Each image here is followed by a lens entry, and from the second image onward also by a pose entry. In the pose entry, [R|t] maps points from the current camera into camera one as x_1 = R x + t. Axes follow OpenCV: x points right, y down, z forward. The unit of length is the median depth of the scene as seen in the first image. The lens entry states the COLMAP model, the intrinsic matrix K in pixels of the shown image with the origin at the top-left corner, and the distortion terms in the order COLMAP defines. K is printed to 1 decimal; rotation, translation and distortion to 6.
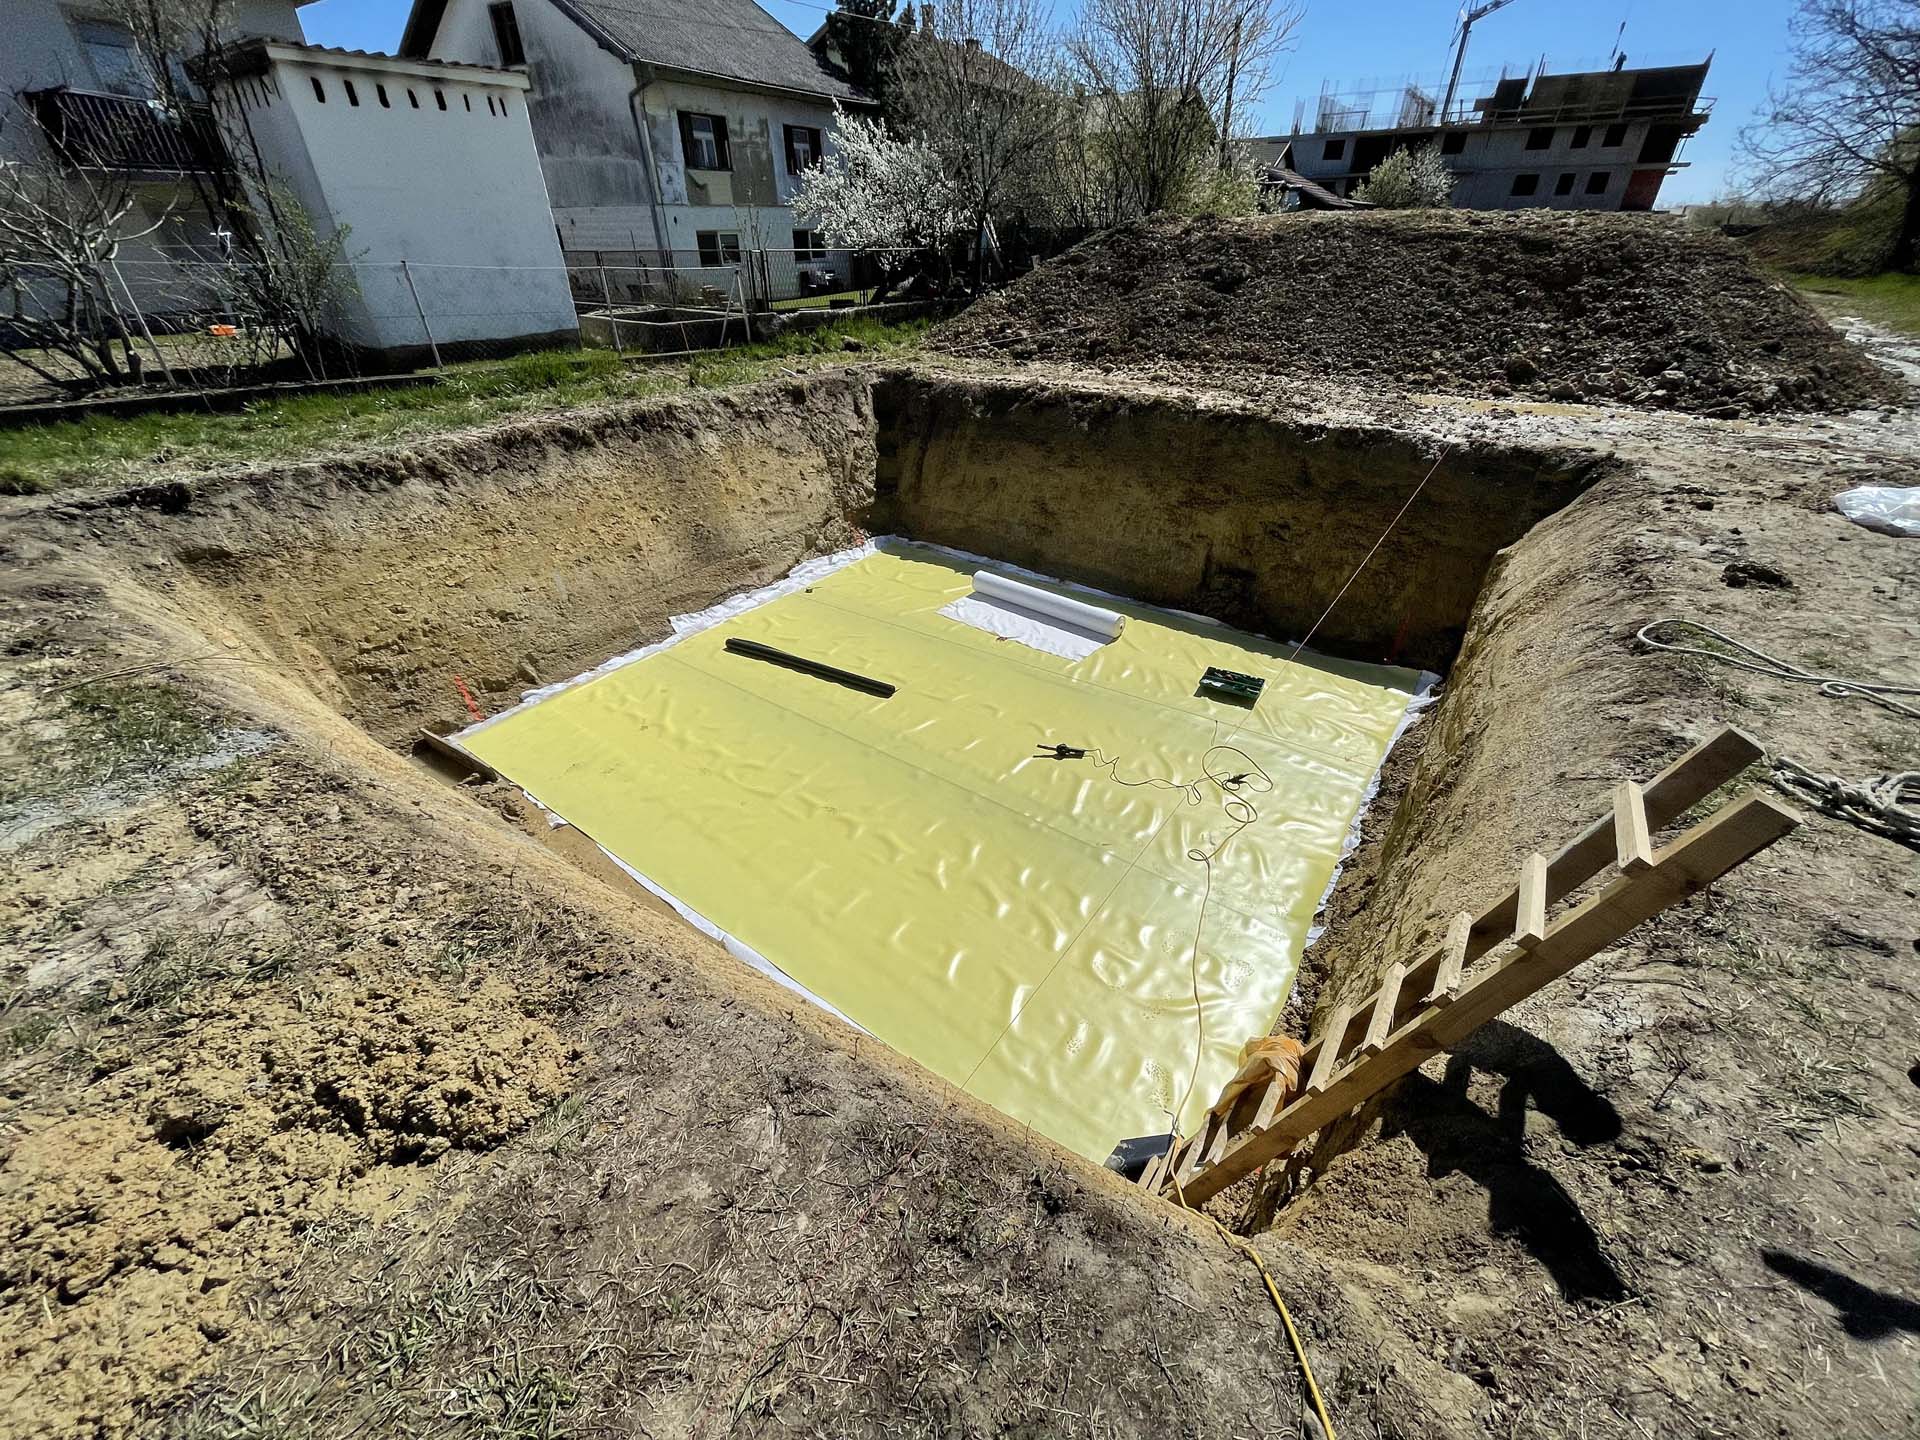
lens RADIAL K [[771.9, 0, 960.0], [0, 771.9, 720.0], [0, 0, 1]] dist [0.001269, -0.000544]
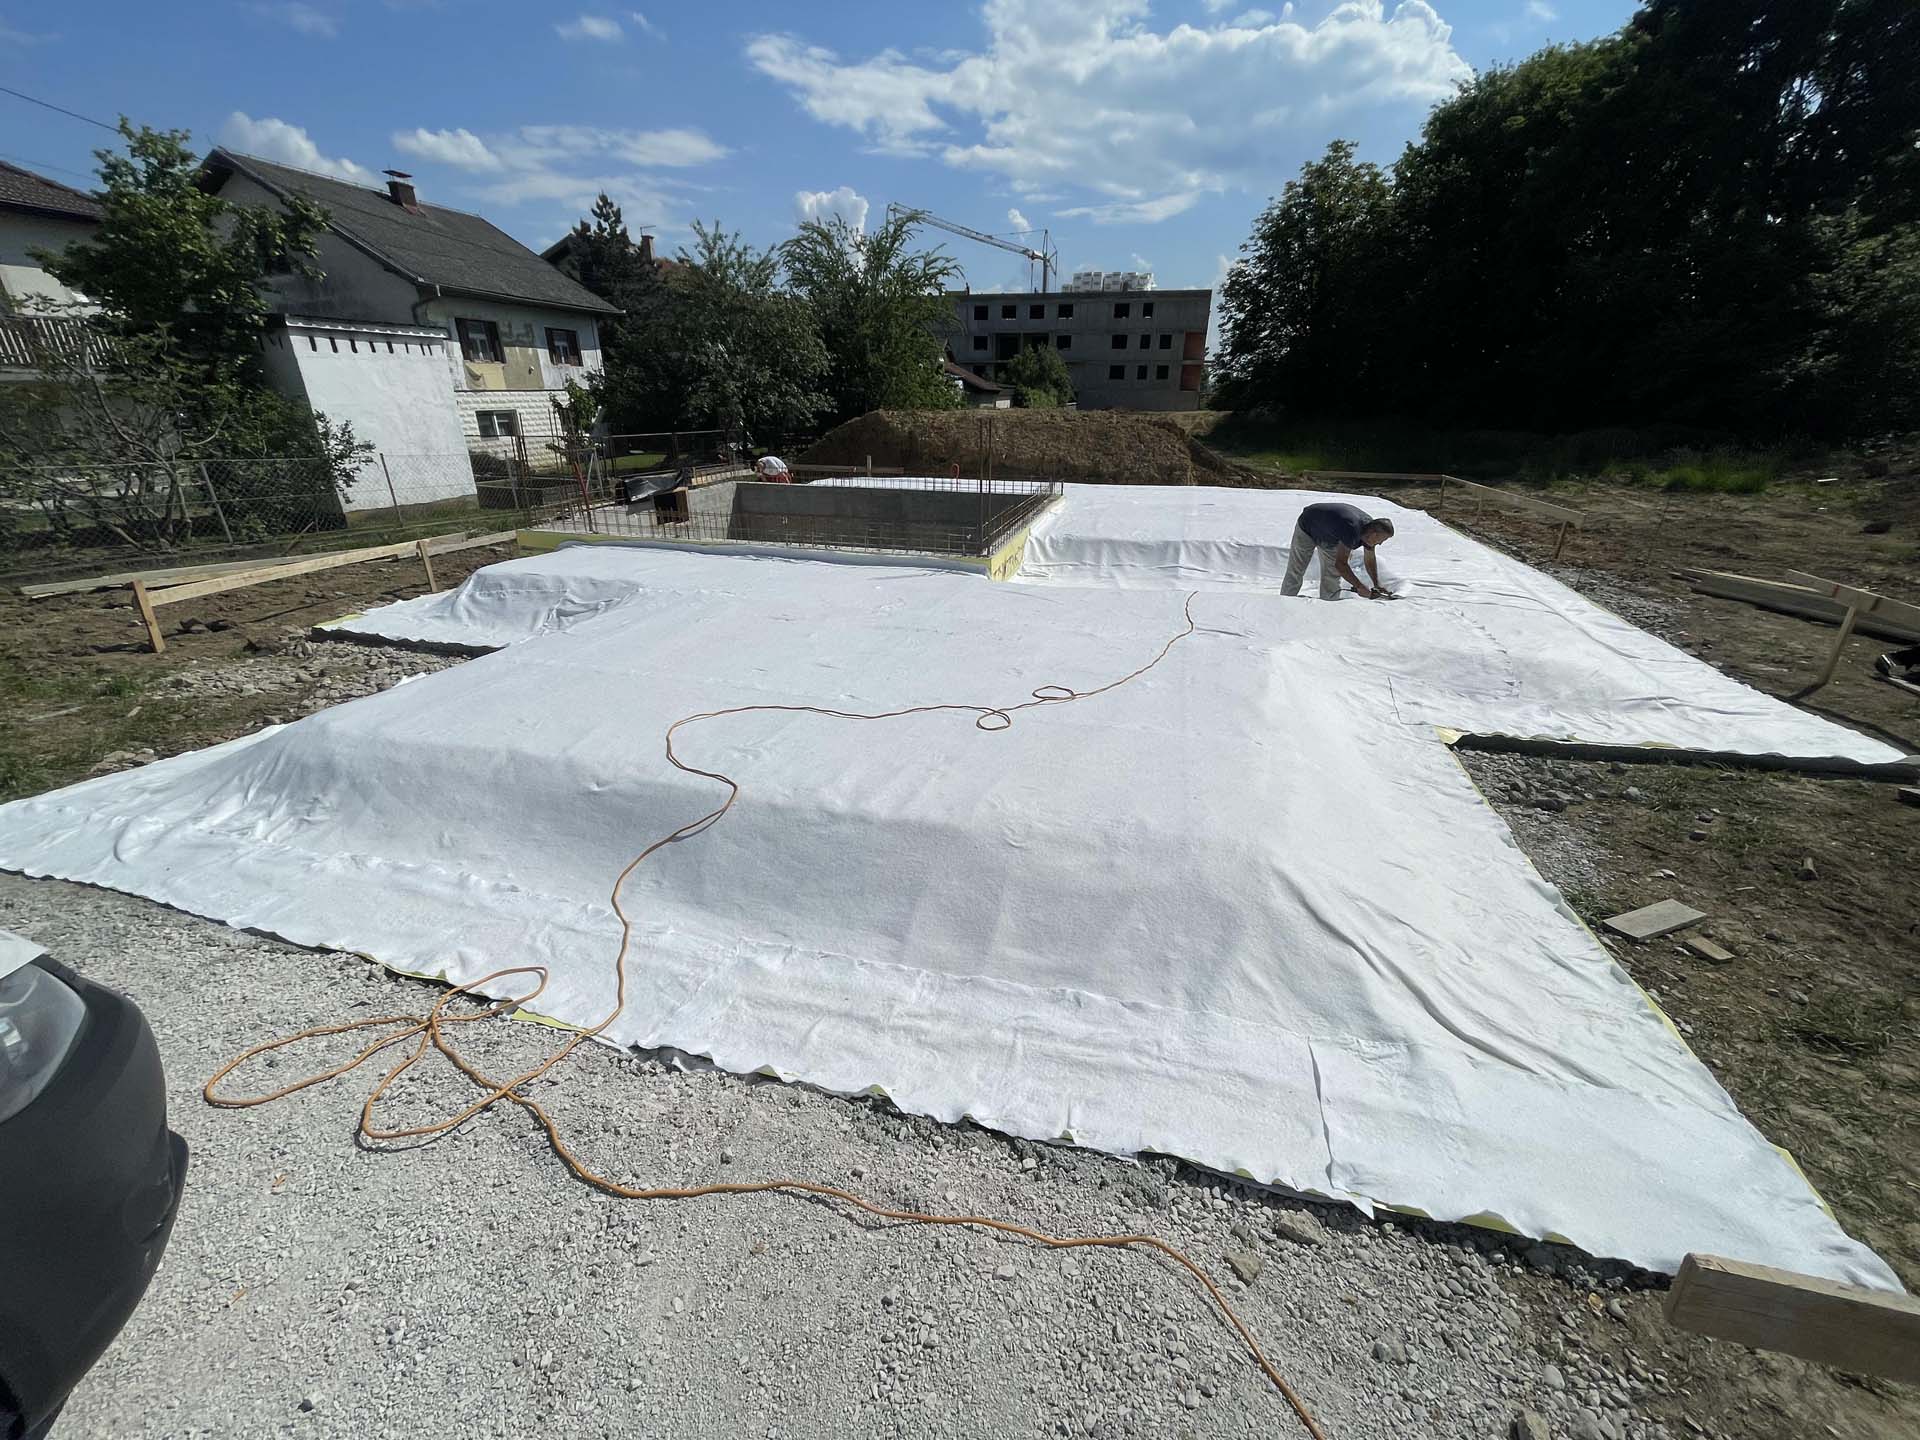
lens RADIAL K [[772.8, 0, 960.0], [0, 772.8, 720.0], [0, 0, 1]] dist [-0.007074, 0.000173]
pose [[0.939663, -0.124784, 0.318533, -0.094025], [0.175275, 0.975218, -0.135017, 0.103763], [-0.293791, 0.182701, 0.938247, -0.217664]]
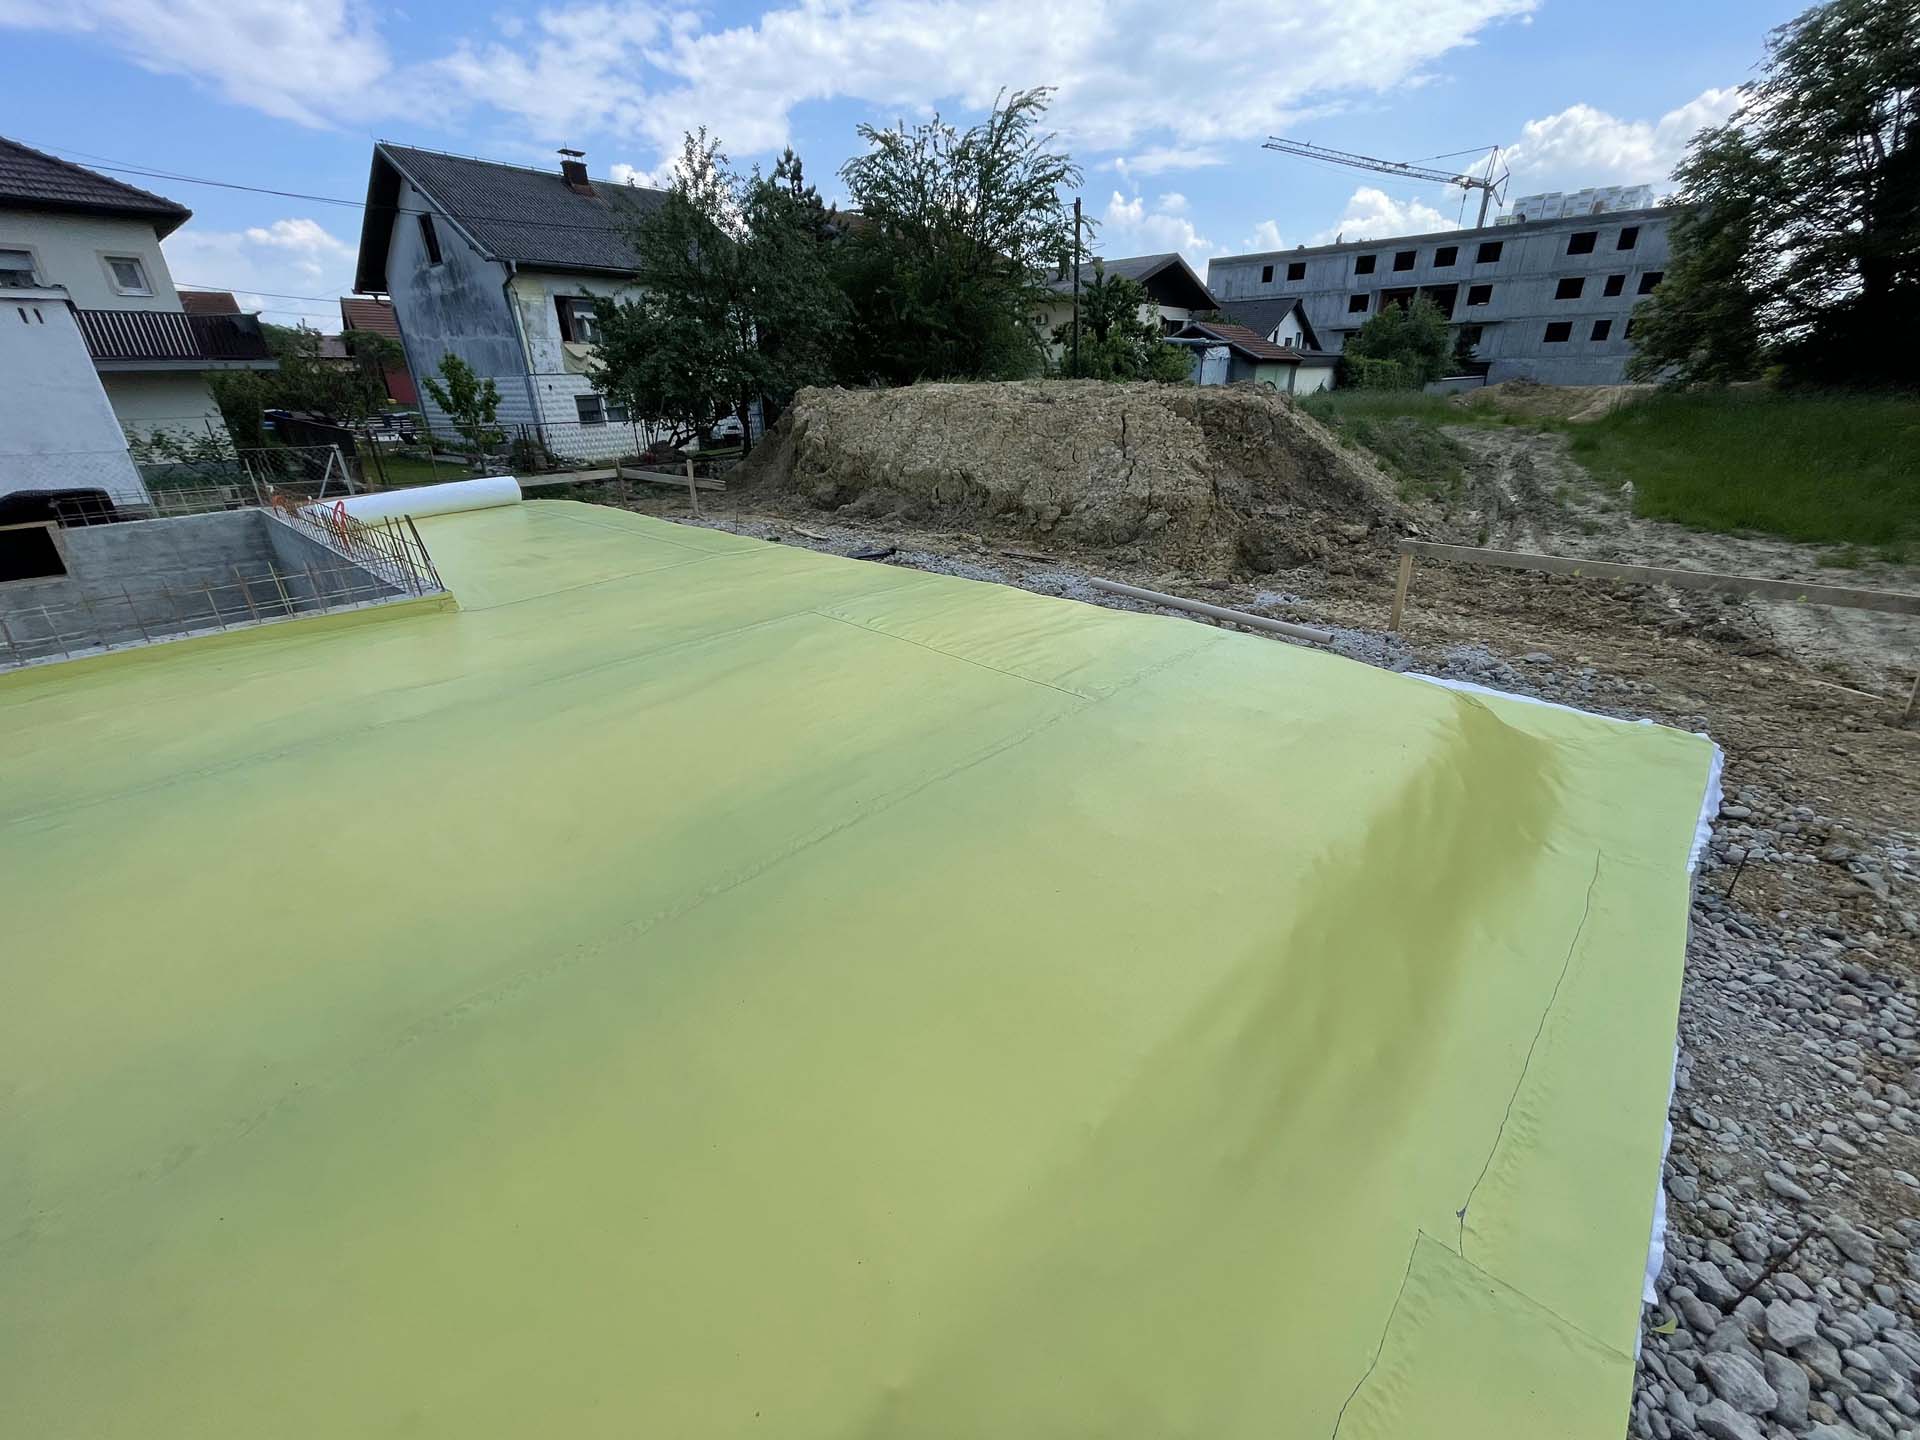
lens RADIAL K [[770.3, 0, 960.0], [0, 770.3, 722.3], [0, 0, 1]] dist [-0.000004, -0.000252]
pose [[0.990418, 0.043614, -0.131036, 0.392376], [-0.062011, 0.988239, -0.139776, -0.065535], [0.123399, 0.146562, 0.981475, 0.074954]]
